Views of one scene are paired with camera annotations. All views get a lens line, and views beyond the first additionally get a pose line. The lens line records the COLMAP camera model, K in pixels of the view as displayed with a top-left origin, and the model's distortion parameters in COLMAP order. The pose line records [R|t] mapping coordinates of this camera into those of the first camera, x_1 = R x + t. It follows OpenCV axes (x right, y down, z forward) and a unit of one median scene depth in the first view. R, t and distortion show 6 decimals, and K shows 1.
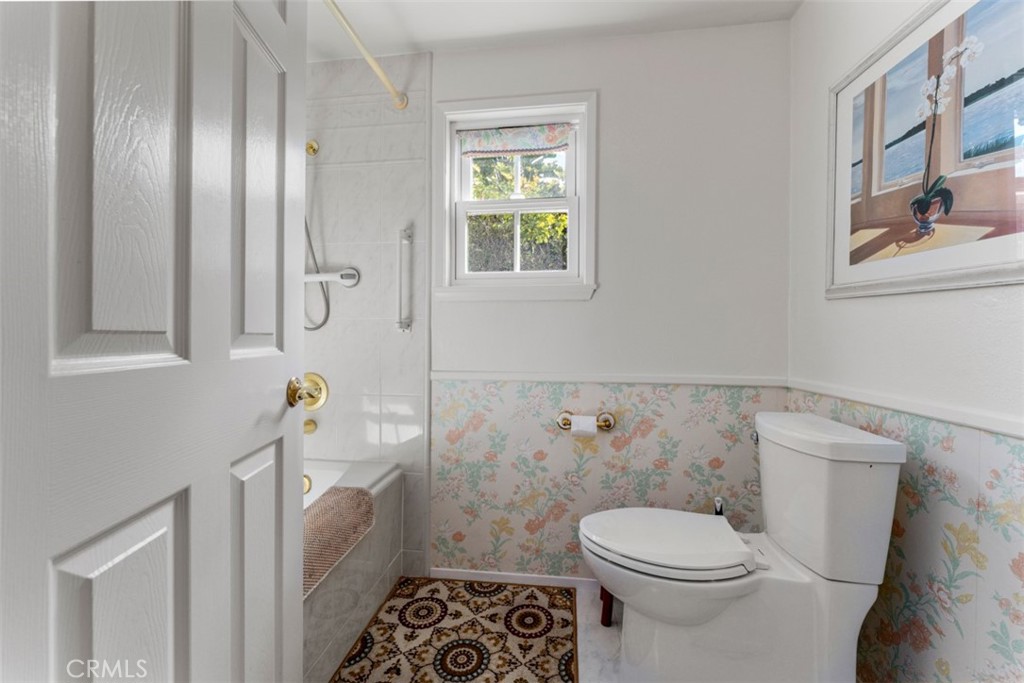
lens RADIAL K [[411.0, 0, 509.7], [0, 411.0, 340.1], [0, 0, 1]] dist [0.000173, 0.000161]
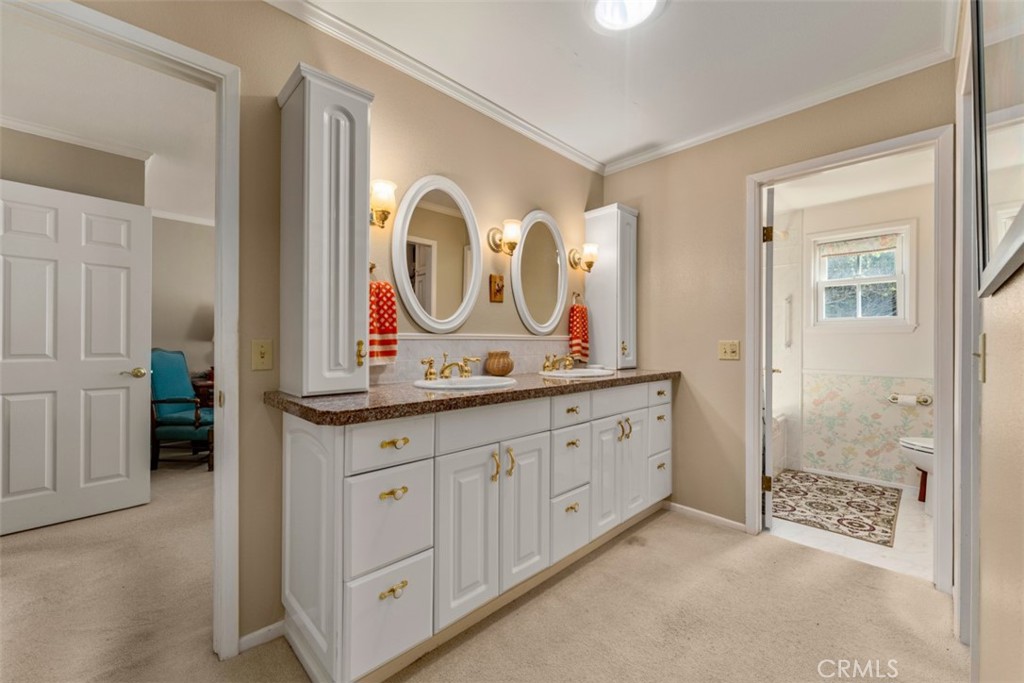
lens RADIAL K [[411.0, 0, 509.7], [0, 411.0, 340.1], [0, 0, 1]] dist [0.000173, 0.000161]
pose [[0.791293, -0.002692, -0.611432, -0.101621], [-0.003669, 0.999951, -0.009150, -0.041616], [0.611426, 0.009484, 0.791244, -1.513347]]
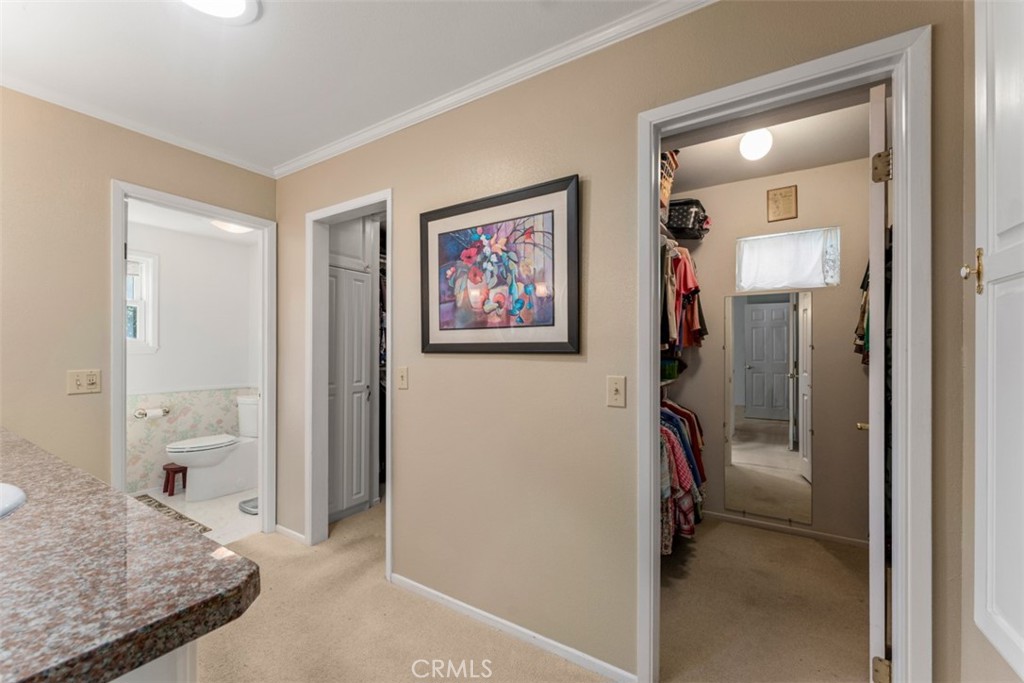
lens RADIAL K [[410.6, 0, 511.9], [0, 410.6, 353.9], [0, 0, 1]] dist [-0.001454, -0.000107]
pose [[0.420090, -0.011077, 0.907415, -0.910742], [0.006048, 0.999937, 0.009407, -0.104388], [-0.907462, 0.001536, 0.420131, -1.491482]]
